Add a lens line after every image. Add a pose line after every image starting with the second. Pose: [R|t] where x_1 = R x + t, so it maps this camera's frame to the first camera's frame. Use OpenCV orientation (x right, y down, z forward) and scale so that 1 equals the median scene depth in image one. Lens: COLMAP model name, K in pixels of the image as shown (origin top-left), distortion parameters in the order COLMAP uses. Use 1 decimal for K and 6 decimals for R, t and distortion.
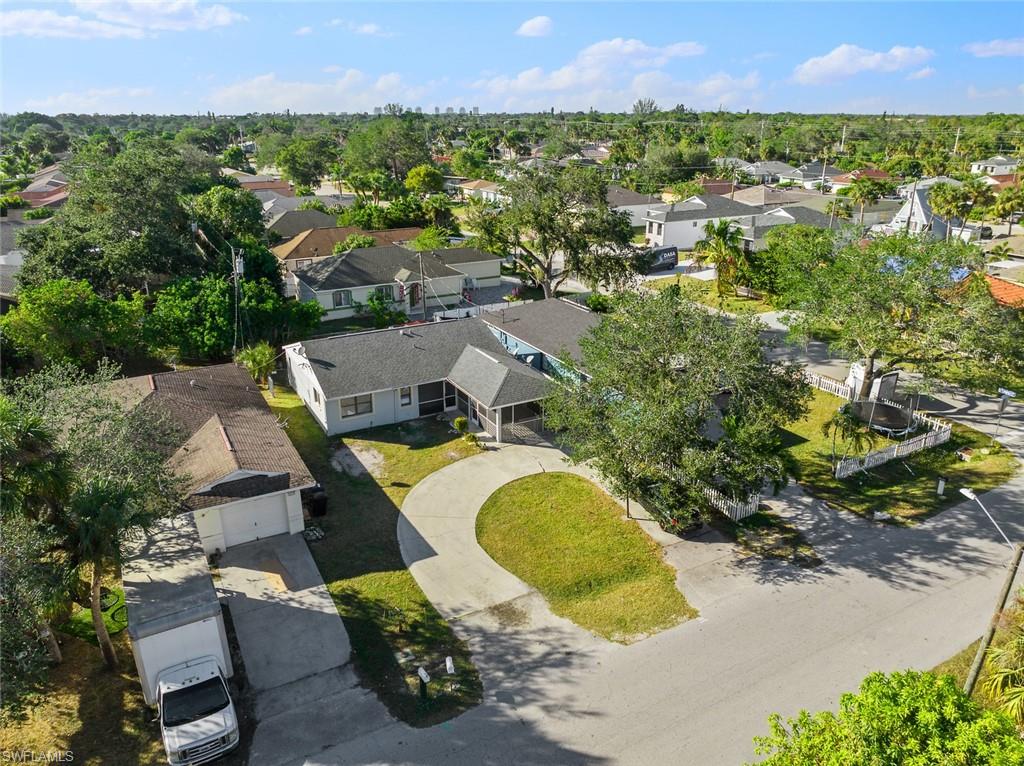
lens RADIAL K [[717.9, 0, 511.2], [0, 717.9, 365.9], [0, 0, 1]] dist [-0.052936, 0.024759]
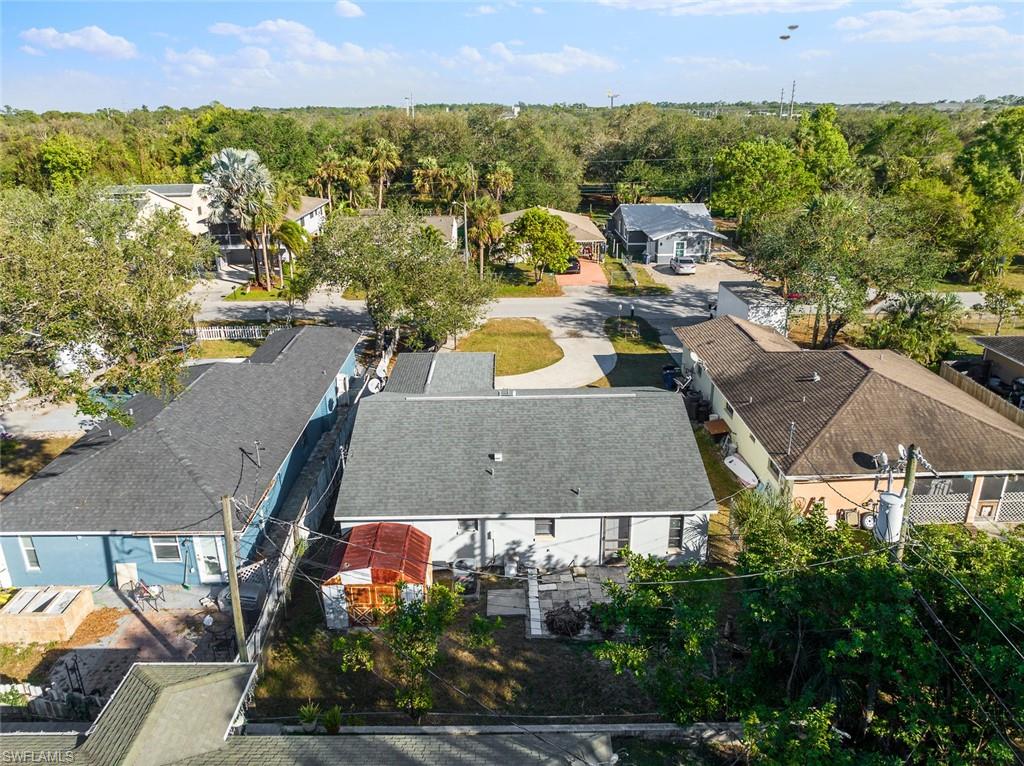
lens RADIAL K [[725.5, 0, 510.6], [0, 725.5, 364.8], [0, 0, 1]] dist [-0.051256, 0.022946]
pose [[-0.882101, -0.144222, 0.448439, -0.573384], [0.169474, 0.791071, 0.587780, -0.580315], [-0.439518, 0.594480, -0.673363, 1.906155]]
